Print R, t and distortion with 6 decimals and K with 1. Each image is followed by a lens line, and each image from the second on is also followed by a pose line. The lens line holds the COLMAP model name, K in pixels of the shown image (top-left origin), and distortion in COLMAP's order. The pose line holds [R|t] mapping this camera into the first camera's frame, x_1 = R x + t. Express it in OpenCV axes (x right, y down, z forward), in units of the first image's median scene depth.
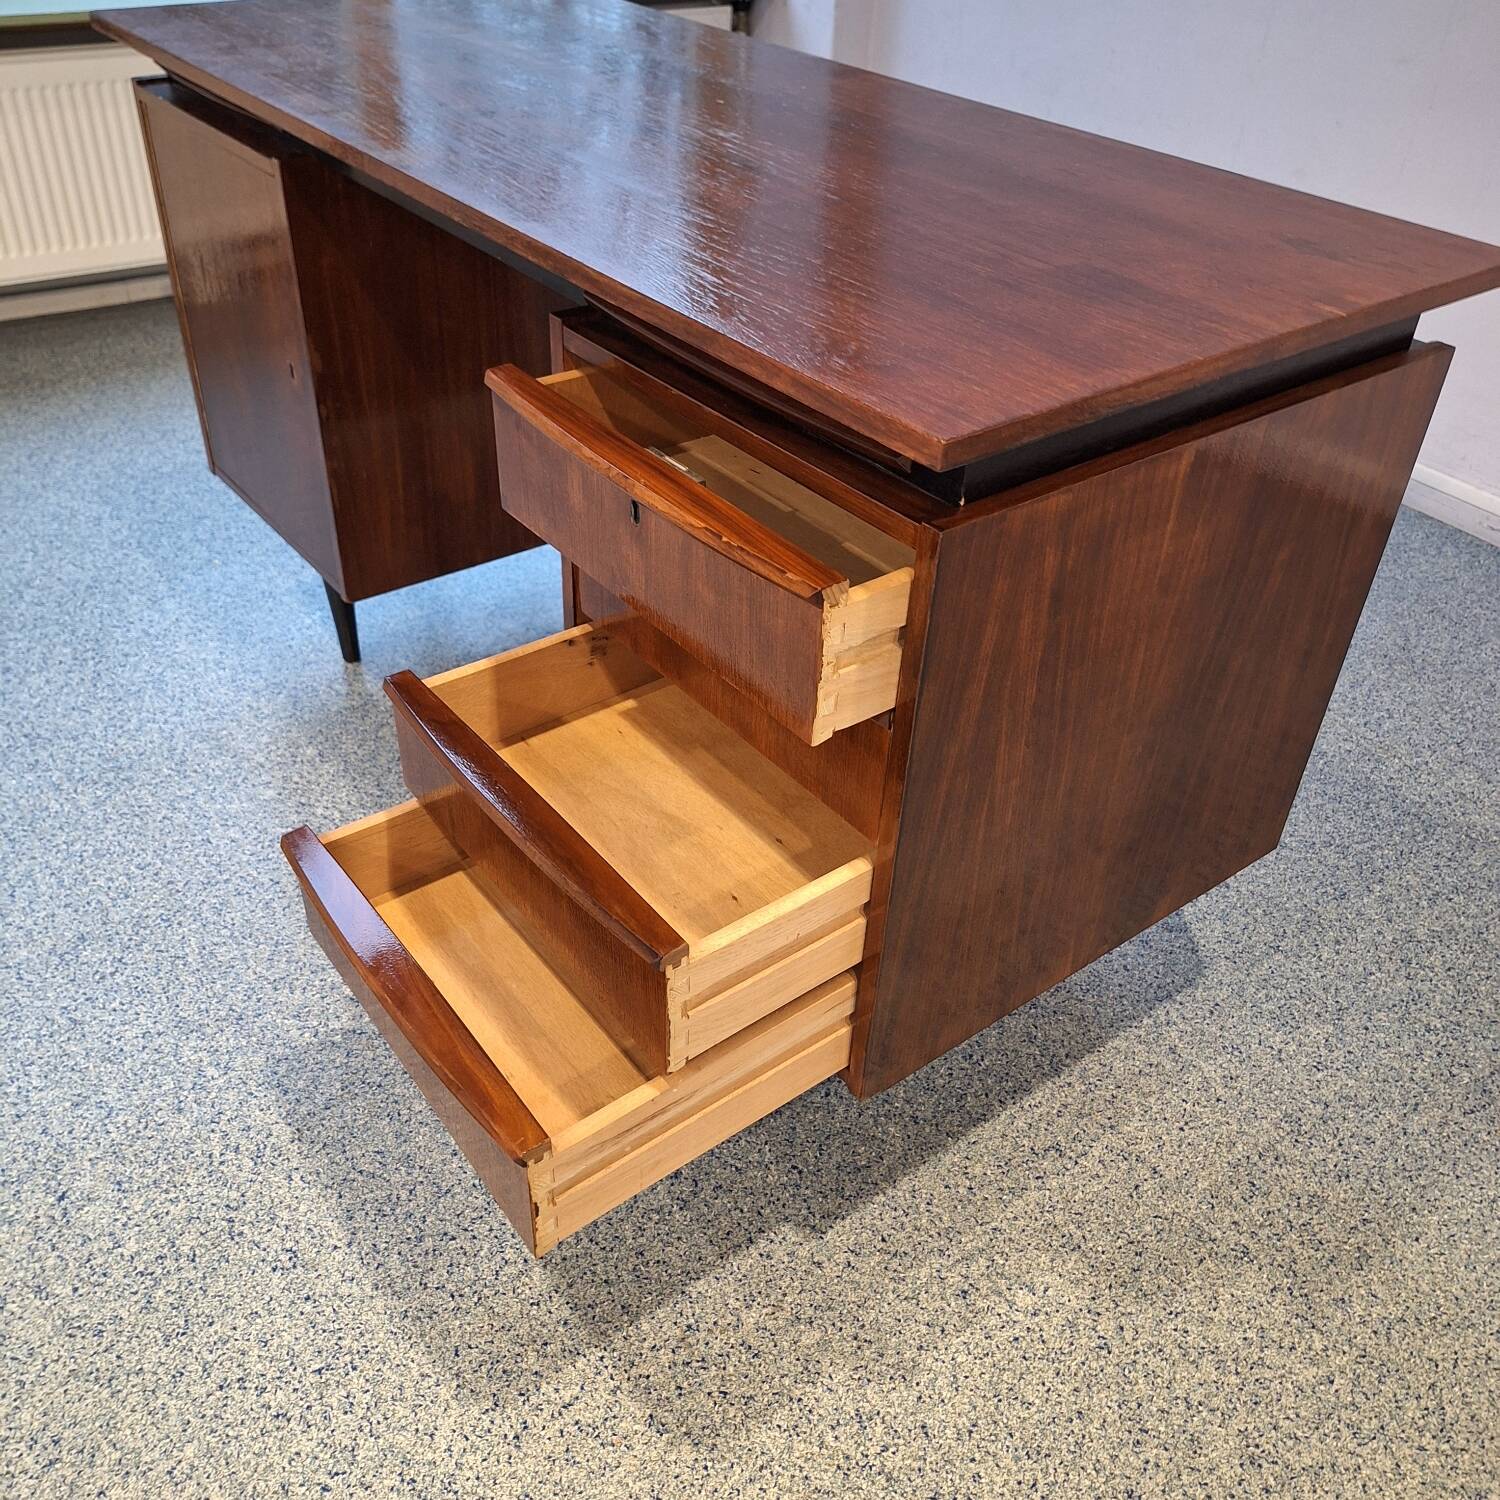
lens RADIAL K [[1371.6, 0, 736.2], [0, 1371.6, 750.3], [0, 0, 1]] dist [0.083710, -0.117085]
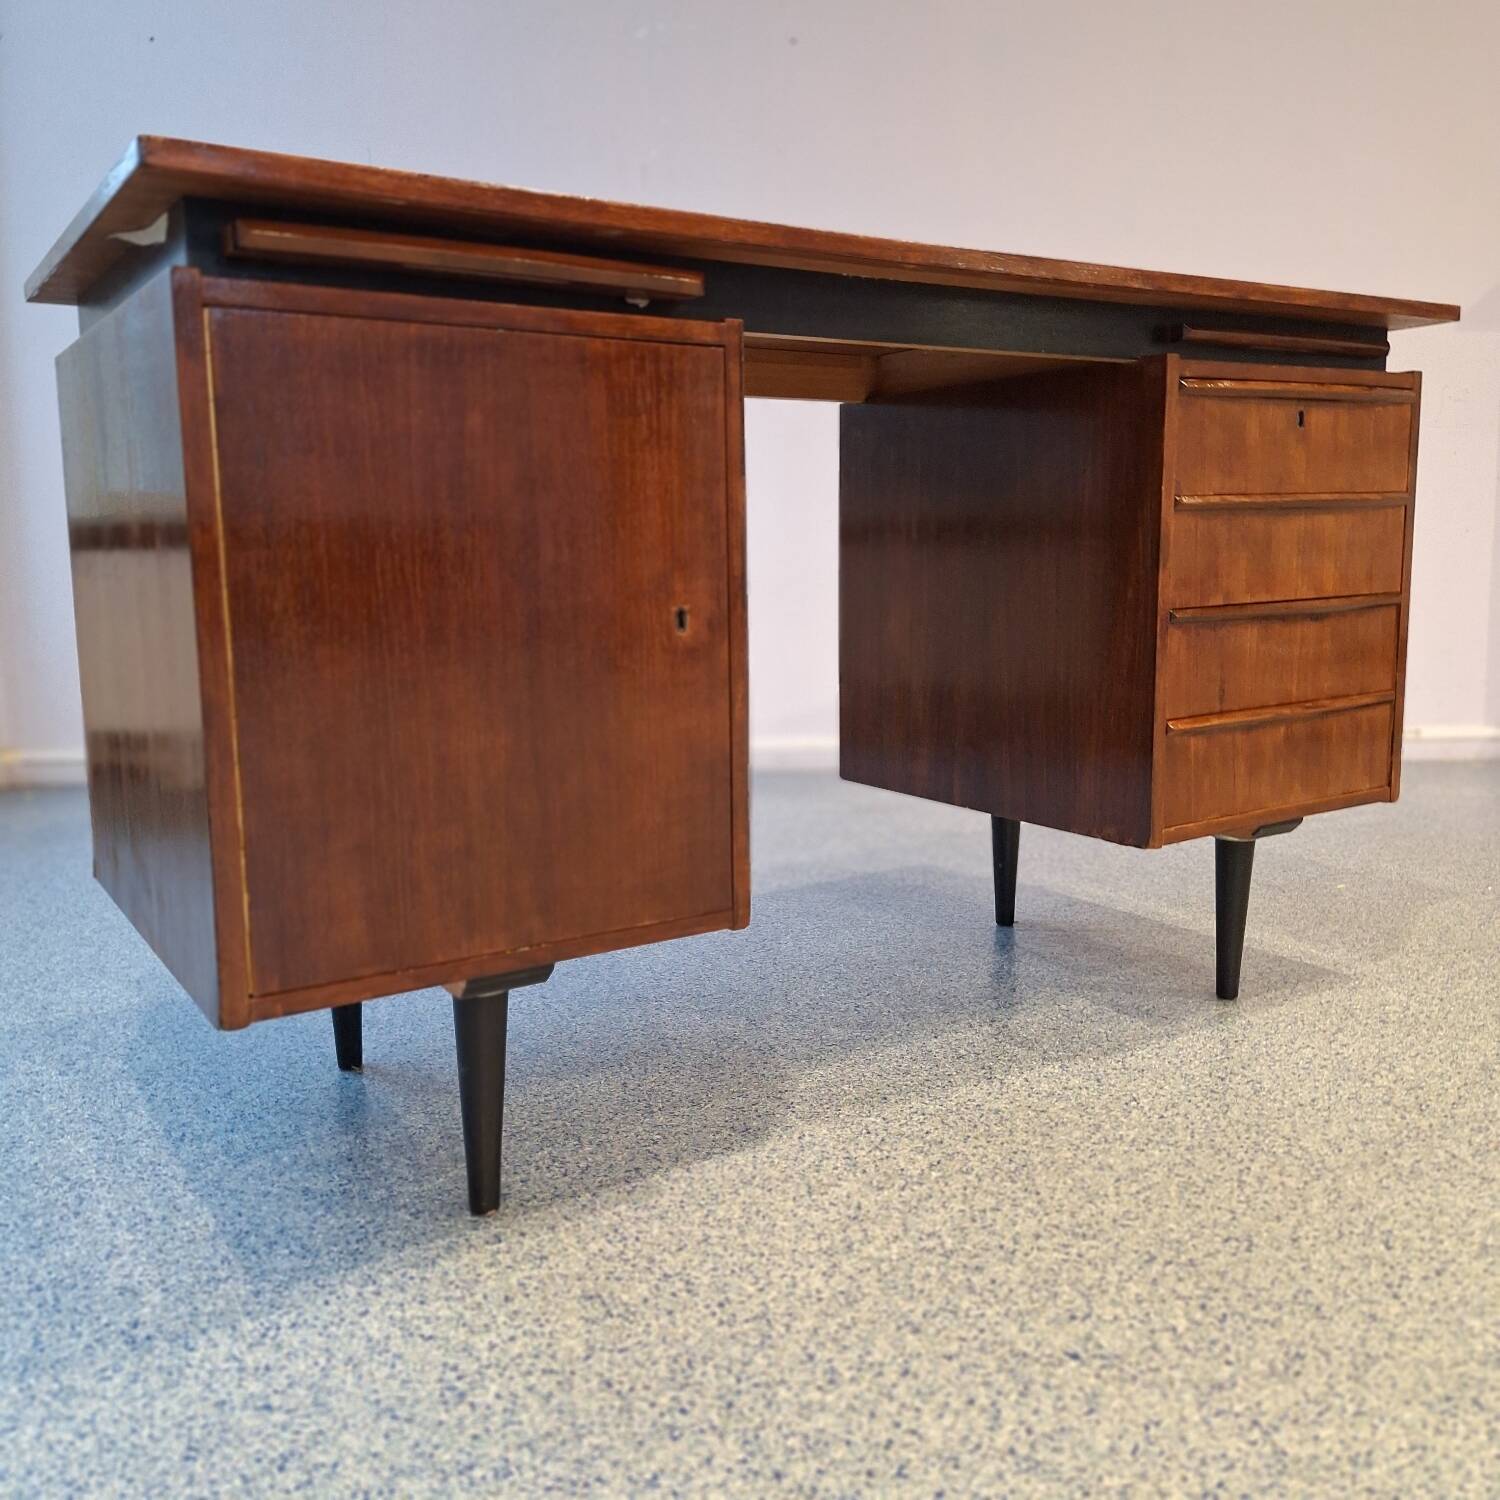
lens RADIAL K [[1374.9, 0, 749.6], [0, 1374.9, 736.3], [0, 0, 1]] dist [0.072897, -0.108445]
pose [[0.535452, -0.165753, 0.828141, -1.206723], [0.530453, 0.829020, -0.177046, 0.088769], [-0.657199, 0.534090, 0.531825, 0.567144]]
